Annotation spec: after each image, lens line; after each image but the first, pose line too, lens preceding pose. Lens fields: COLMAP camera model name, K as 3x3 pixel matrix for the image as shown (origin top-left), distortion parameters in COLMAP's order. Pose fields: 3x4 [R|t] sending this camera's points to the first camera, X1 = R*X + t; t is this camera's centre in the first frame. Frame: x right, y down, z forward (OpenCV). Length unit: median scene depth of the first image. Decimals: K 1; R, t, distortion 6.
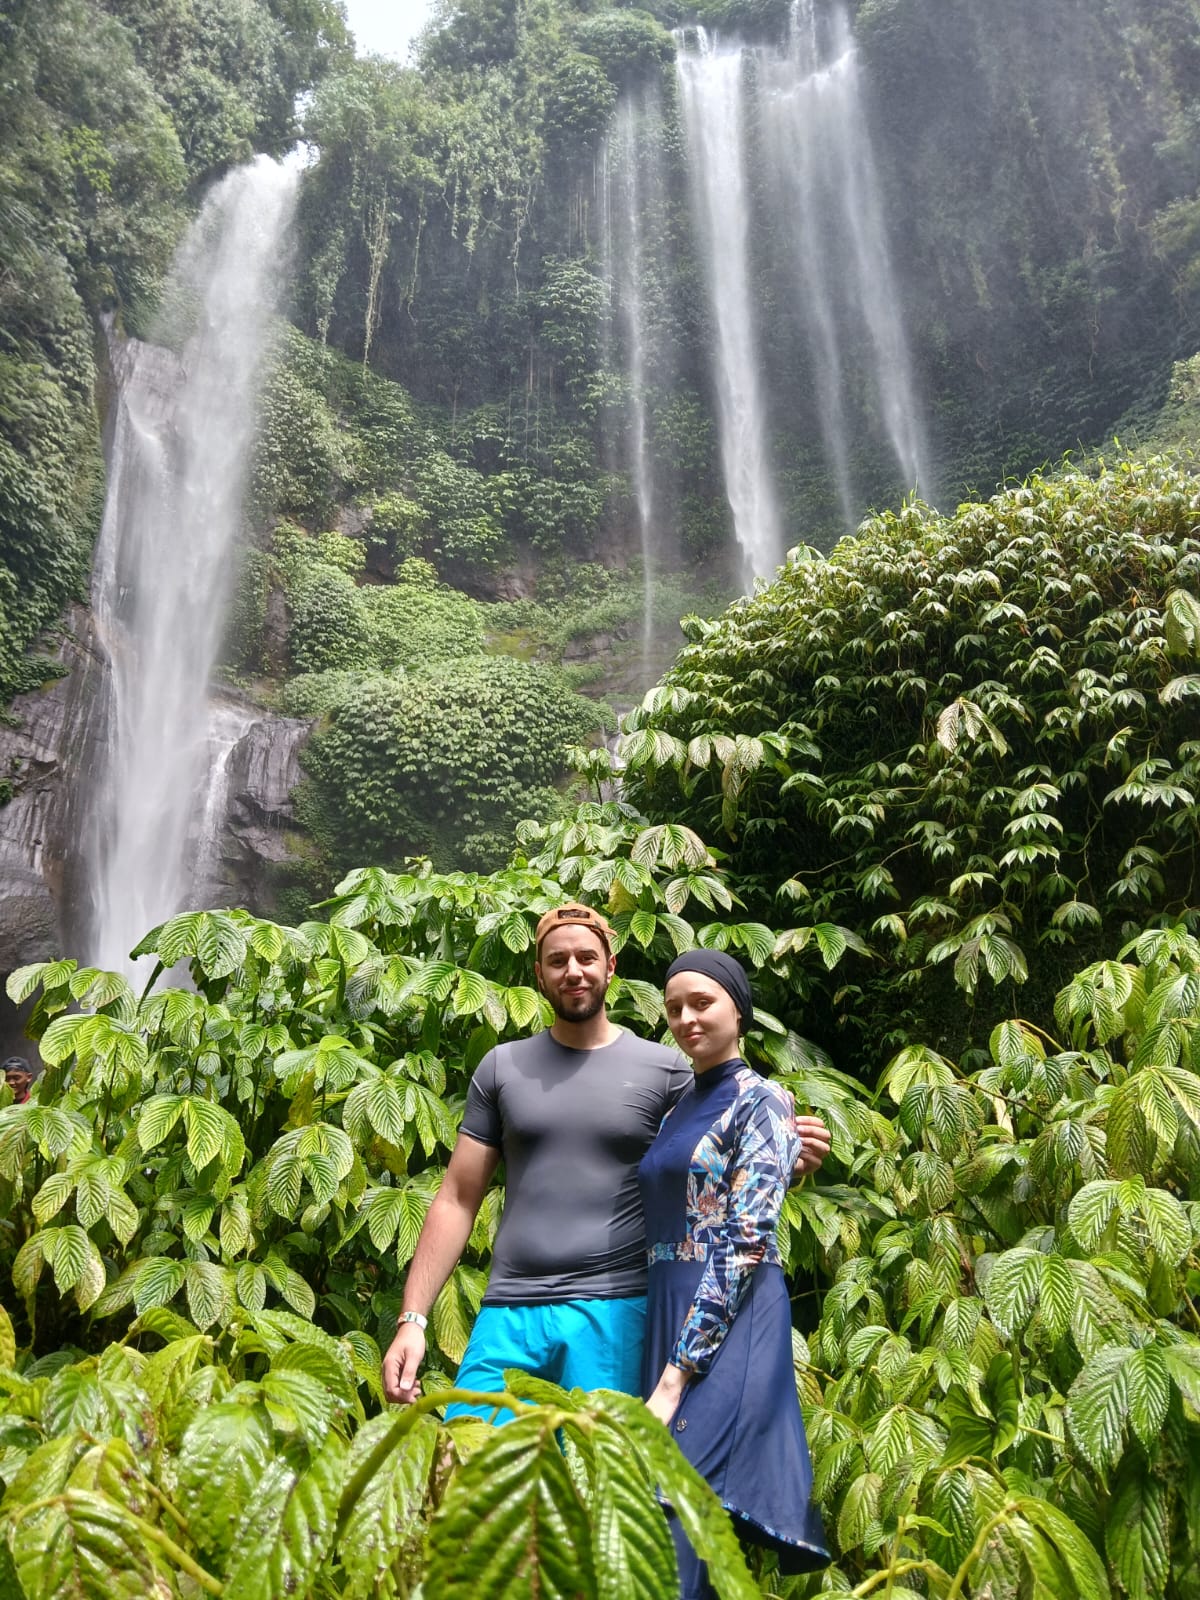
lens RADIAL K [[1241.0, 0, 624.2], [0, 1241.0, 792.1], [0, 0, 1]] dist [0.128428, -0.265595]
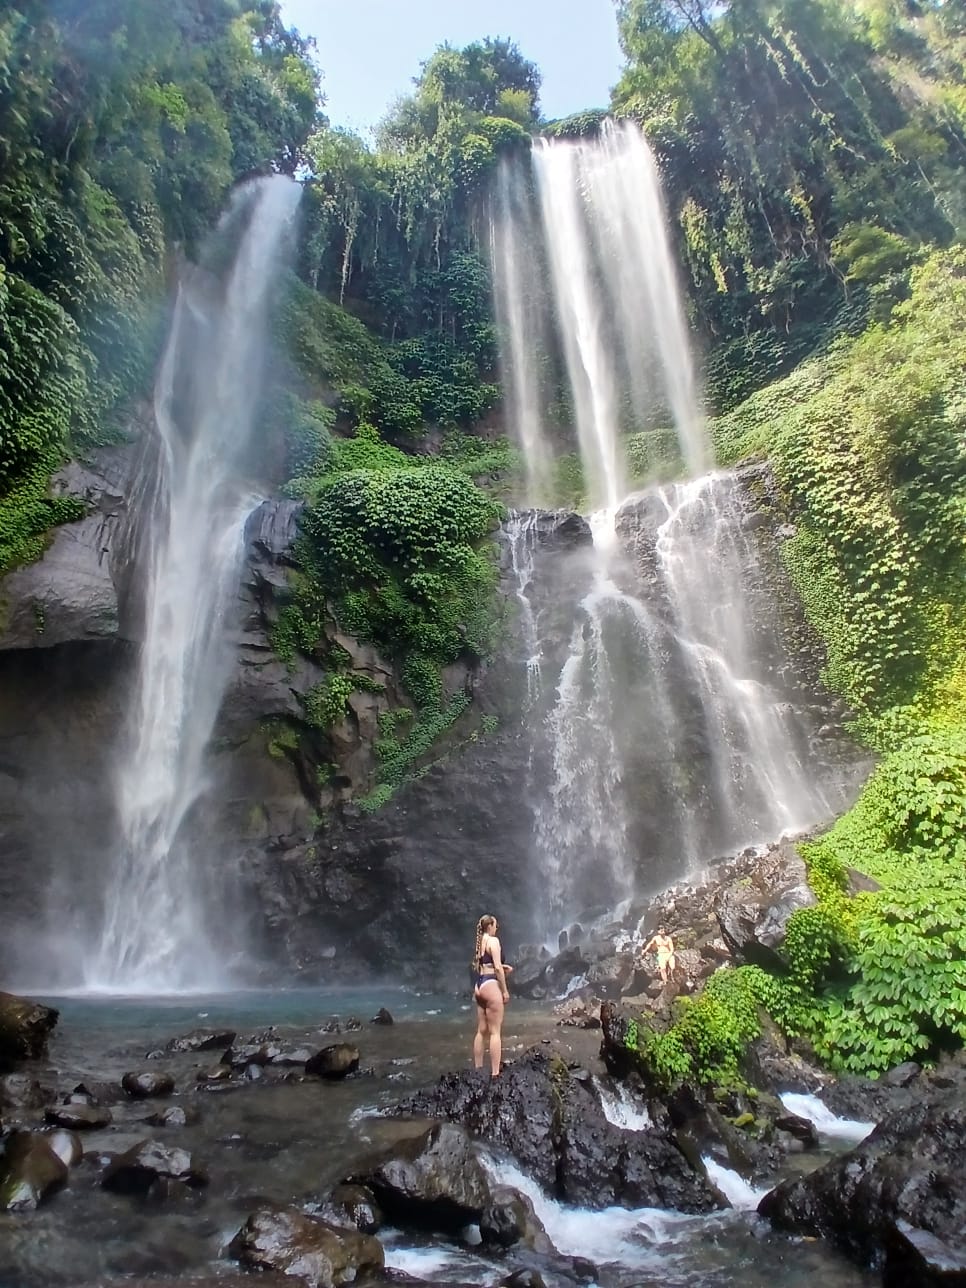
lens RADIAL K [[626.0, 0, 494.0], [0, 626.0, 645.9], [0, 0, 1]] dist [-0.021169, -0.000342]
pose [[0.995396, 0.034862, 0.089280, -0.074433], [-0.037767, 0.998804, 0.031057, 0.072511], [-0.088090, -0.034286, 0.995522, 0.206608]]
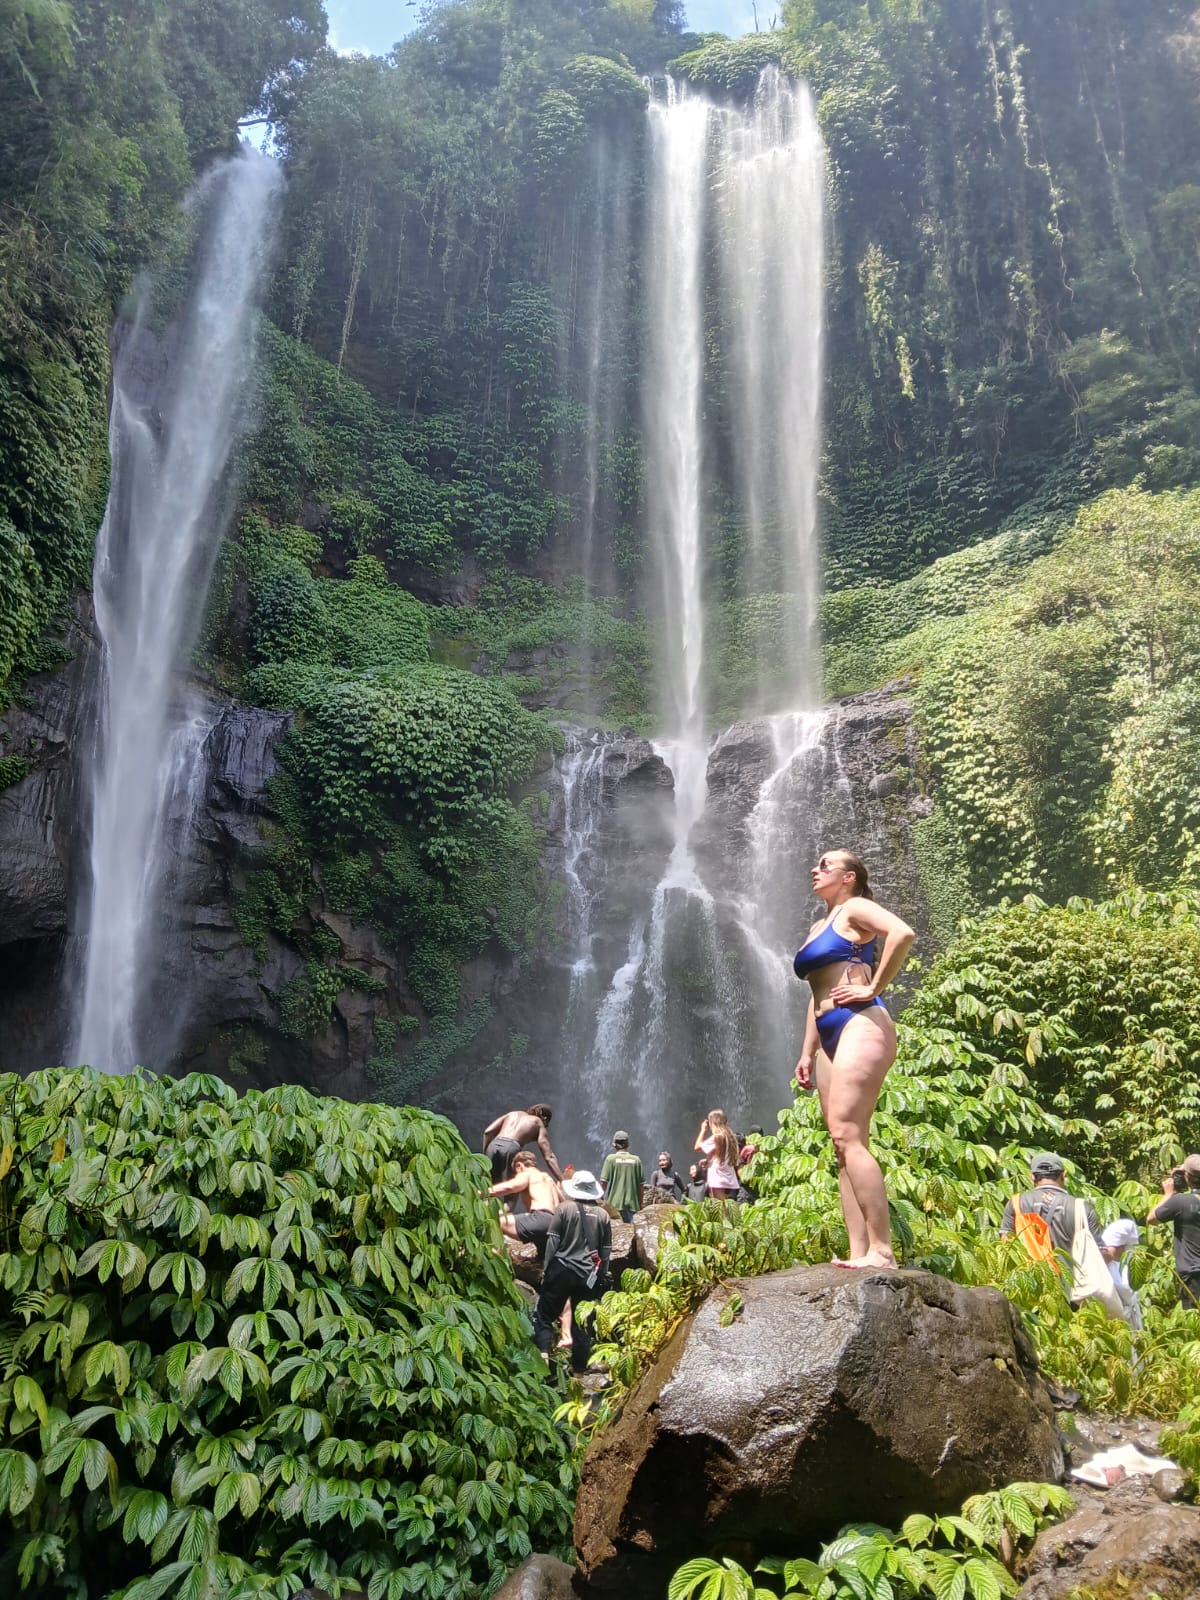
lens RADIAL K [[1241.0, 0, 624.2], [0, 1241.0, 792.1], [0, 0, 1]] dist [0.128428, -0.265595]
pose [[0.986912, 0.091183, 0.133005, -0.084709], [-0.094997, 0.995221, 0.022604, -0.036869], [-0.130309, -0.034943, 0.990858, -0.093312]]
